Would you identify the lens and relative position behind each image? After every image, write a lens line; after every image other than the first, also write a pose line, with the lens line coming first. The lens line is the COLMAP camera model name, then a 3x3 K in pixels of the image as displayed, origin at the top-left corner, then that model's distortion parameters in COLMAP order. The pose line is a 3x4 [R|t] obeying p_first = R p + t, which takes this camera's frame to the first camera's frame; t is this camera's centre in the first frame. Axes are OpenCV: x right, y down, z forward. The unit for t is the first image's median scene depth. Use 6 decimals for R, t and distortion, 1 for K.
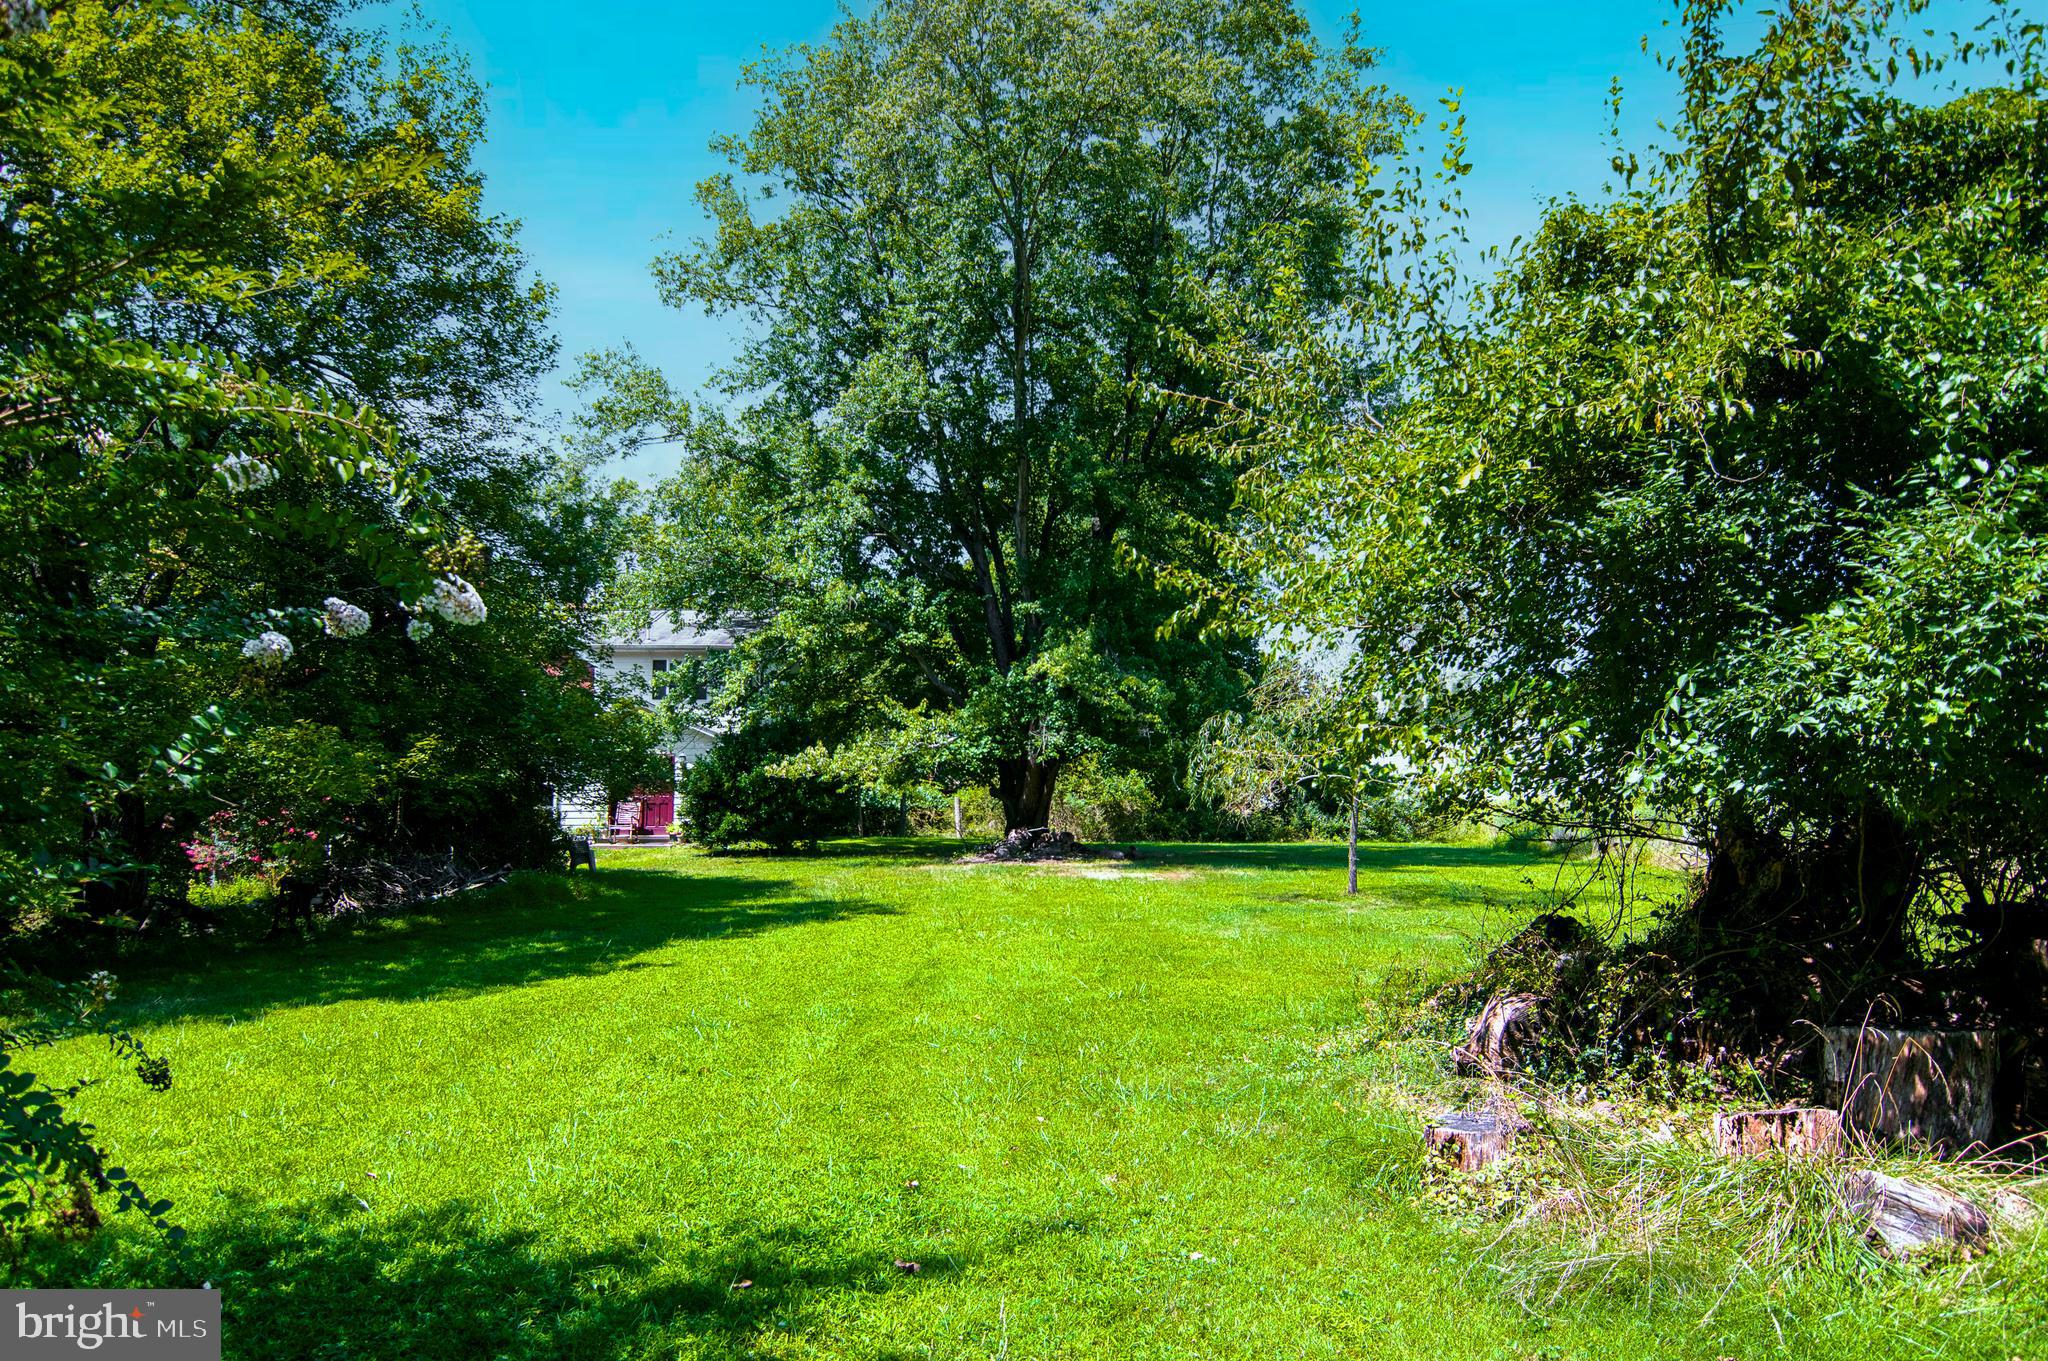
lens RADIAL K [[1430.8, 0, 1026.5], [0, 1430.8, 700.5], [0, 0, 1]] dist [0.006333, -0.001982]
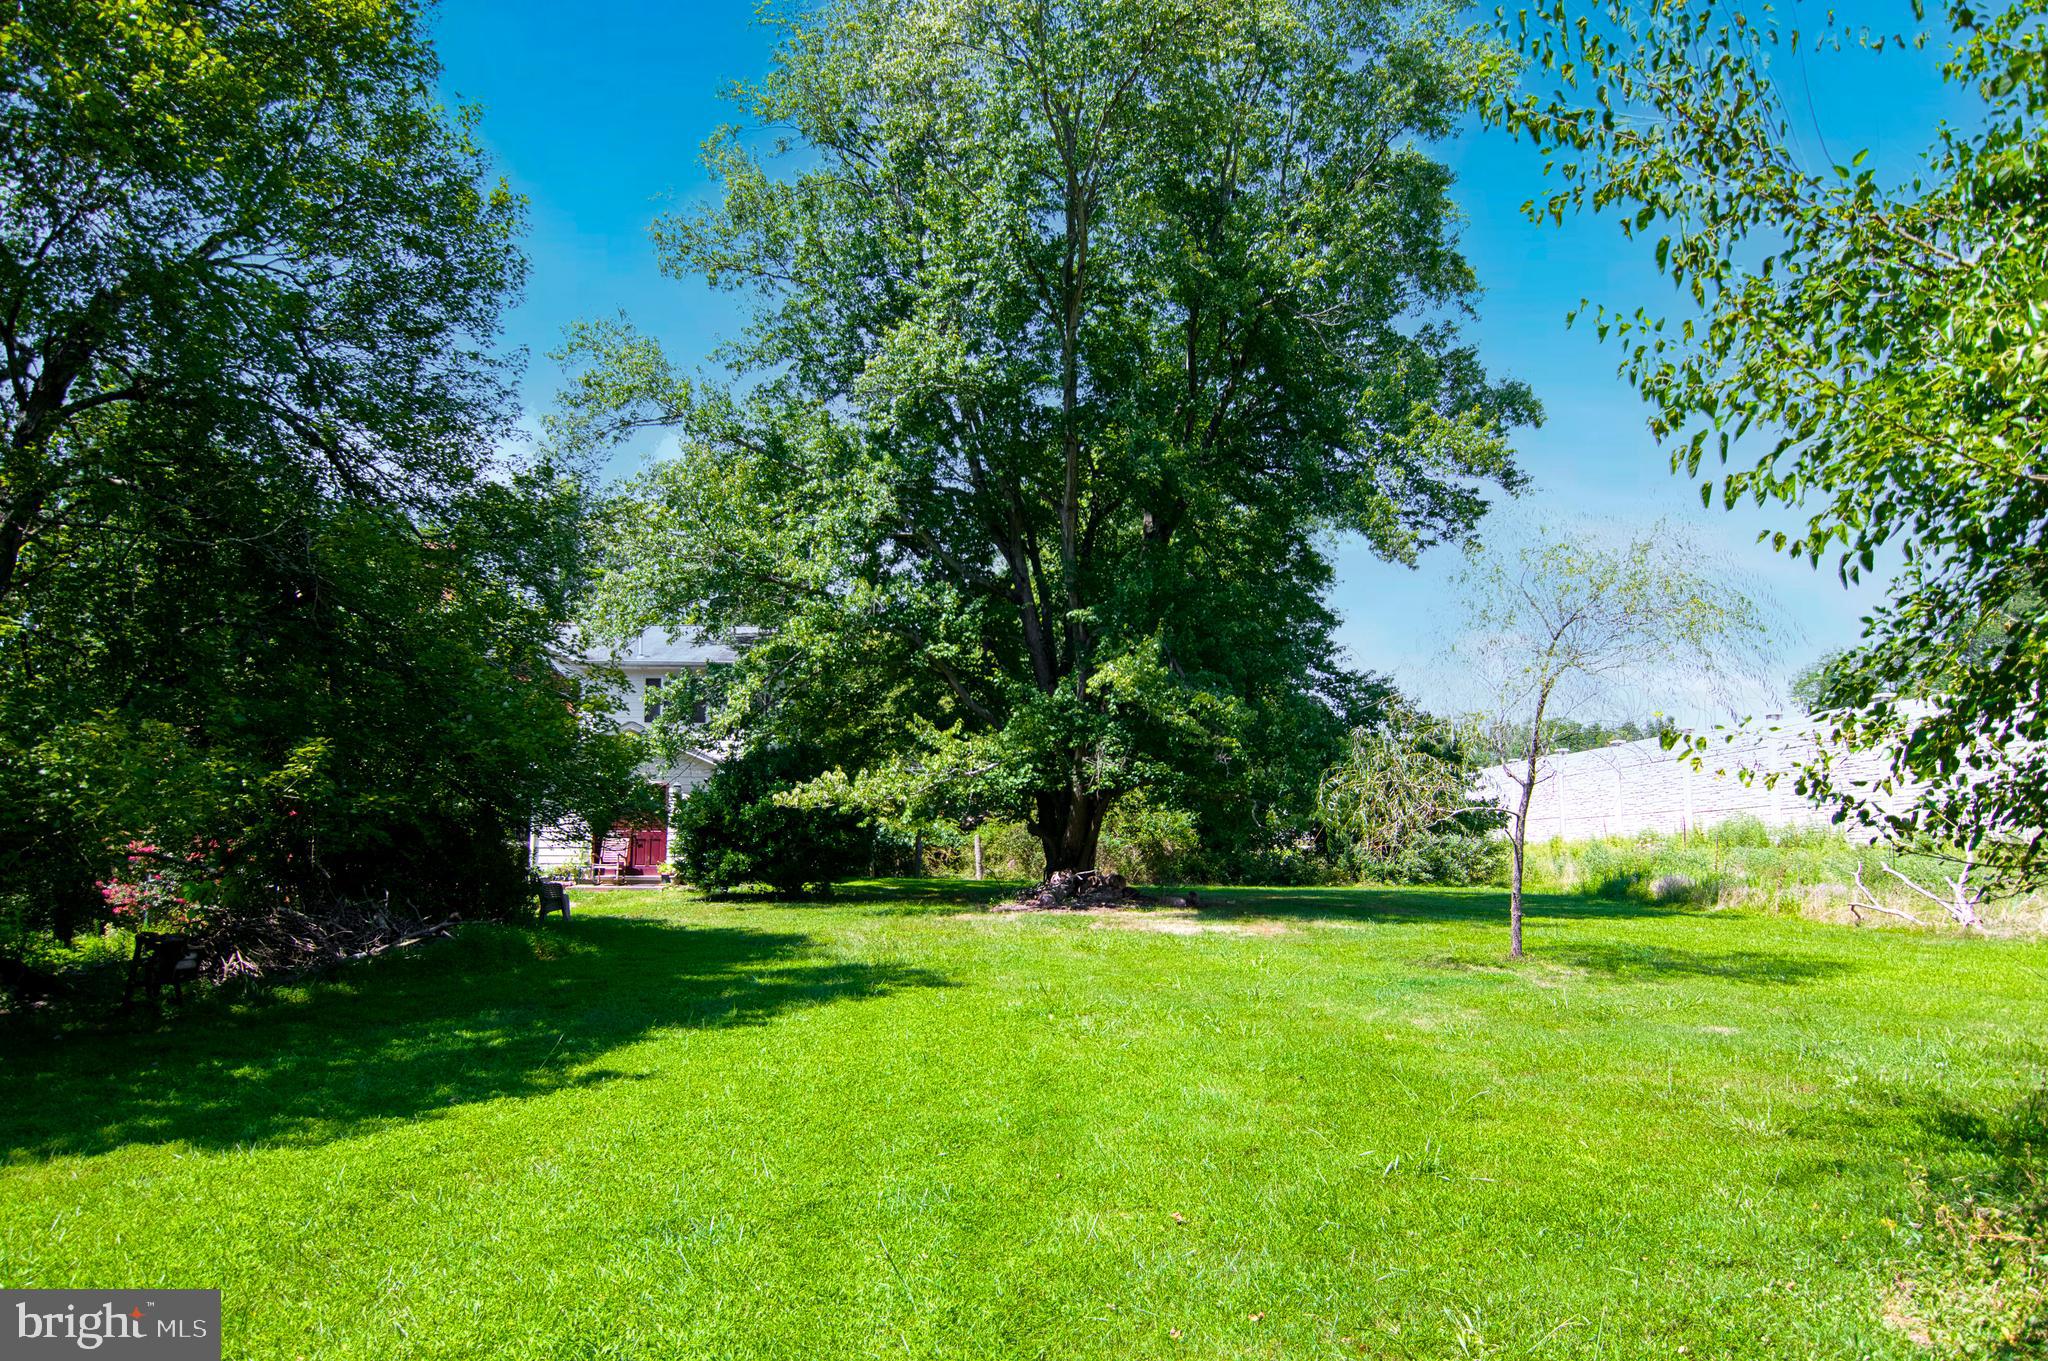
lens RADIAL K [[1430.8, 0, 1023.7], [0, 1430.8, 693.4], [0, 0, 1]] dist [0.006333, -0.001982]
pose [[0.999983, 0.005785, -0.001053, -0.030368], [-0.005815, 0.999469, -0.032049, 0.010466], [0.000867, 0.032055, 0.999486, 0.135333]]
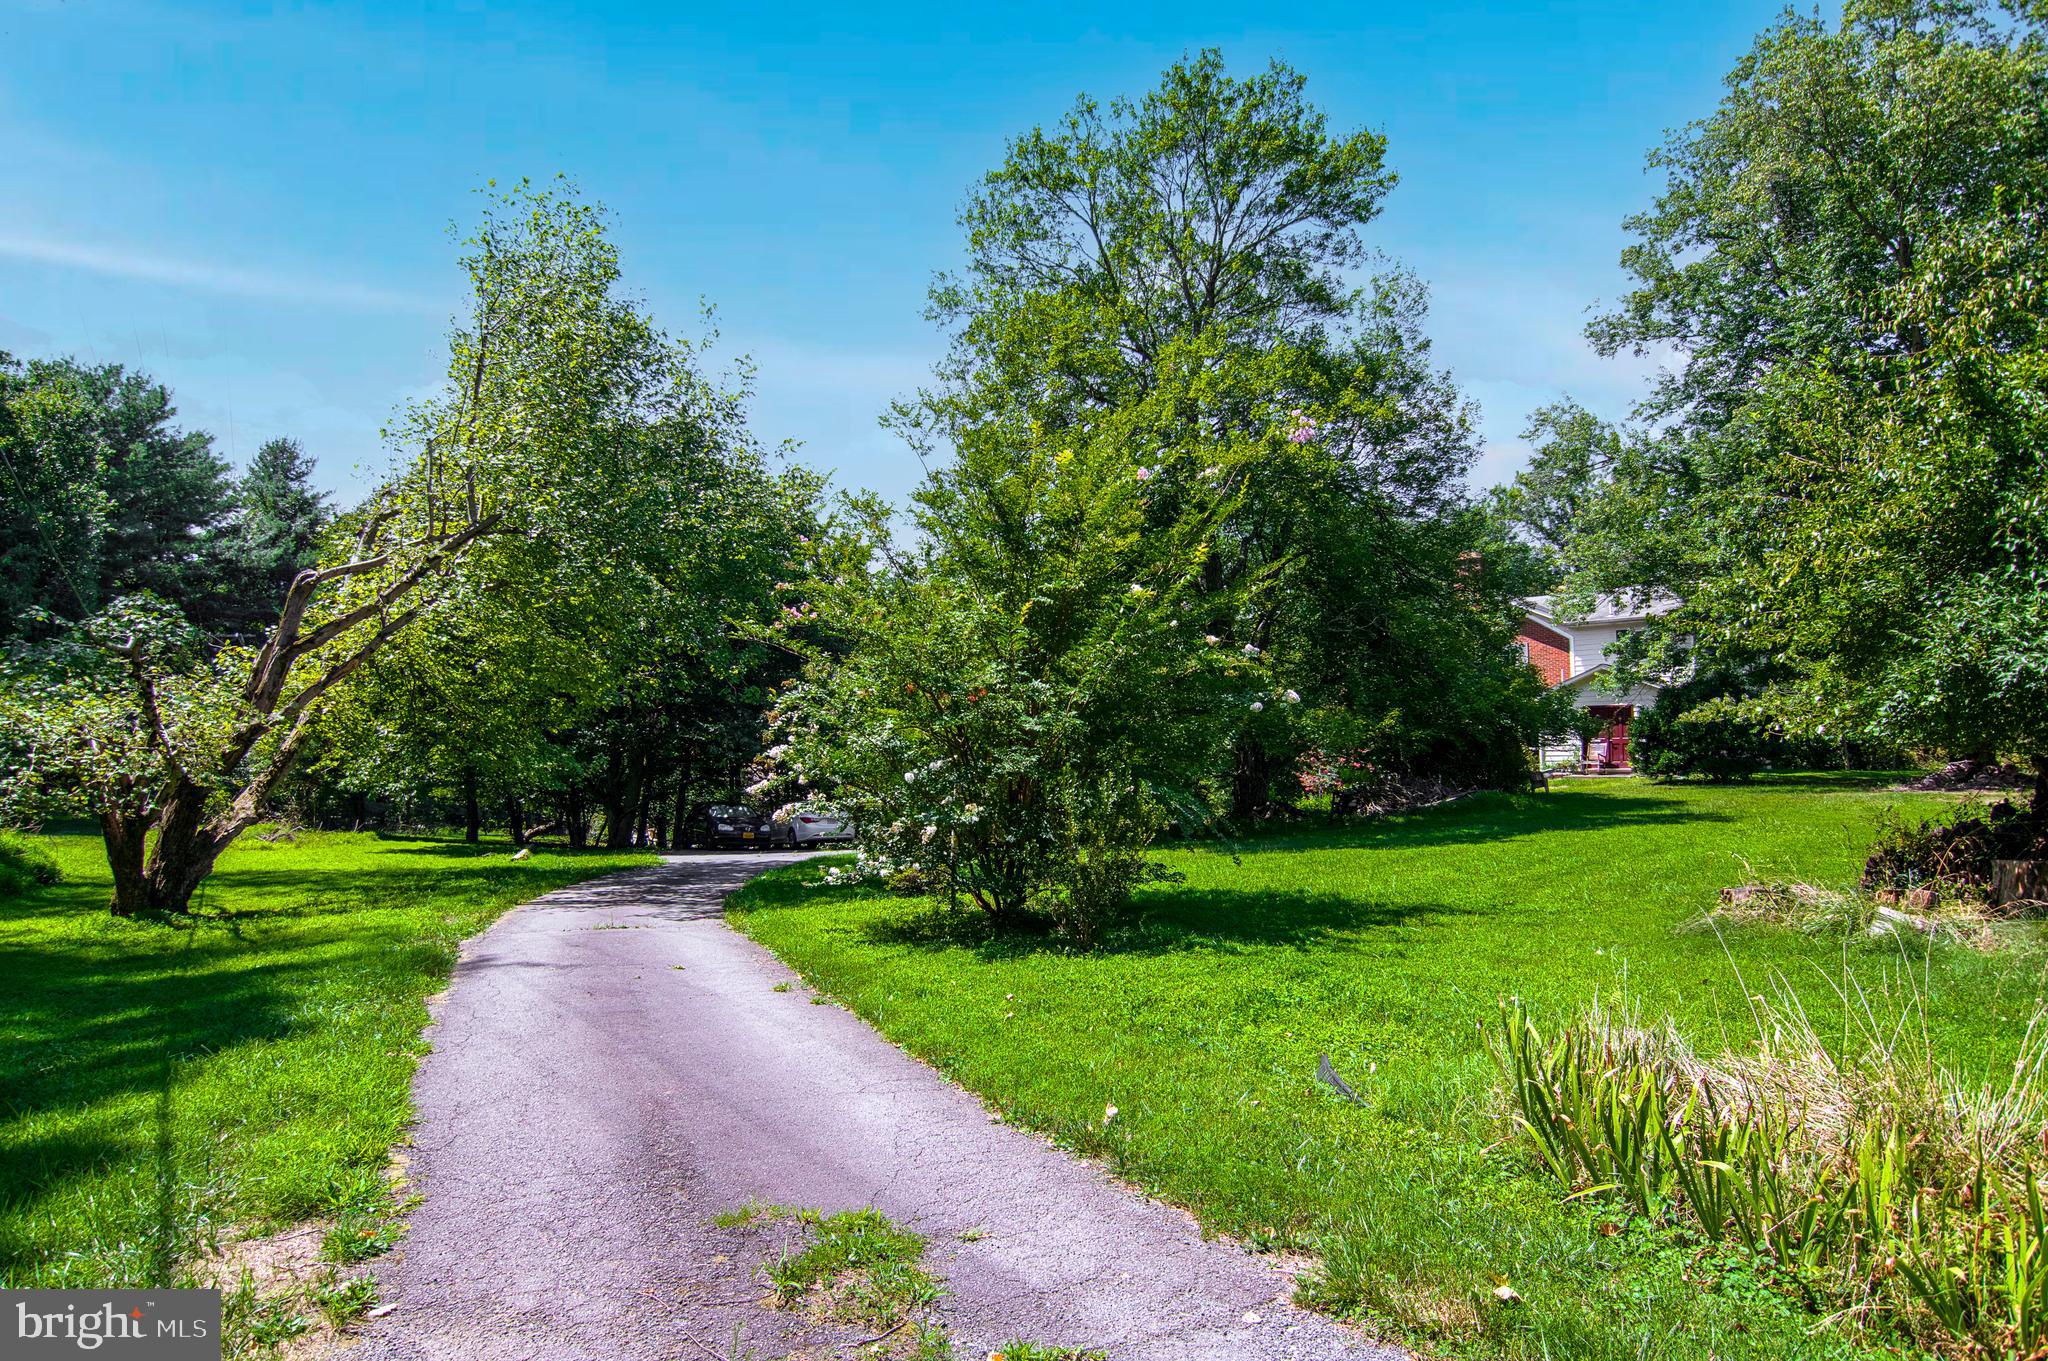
lens RADIAL K [[1264.0, 0, 1028.2], [0, 1264.0, 698.1], [0, 0, 1]] dist [-0.002875, -0.000596]
pose [[0.727165, -0.040538, -0.685265, 0.150453], [0.064468, 0.997876, 0.009378, -0.015321], [0.683429, -0.050997, 0.728233, -0.206540]]
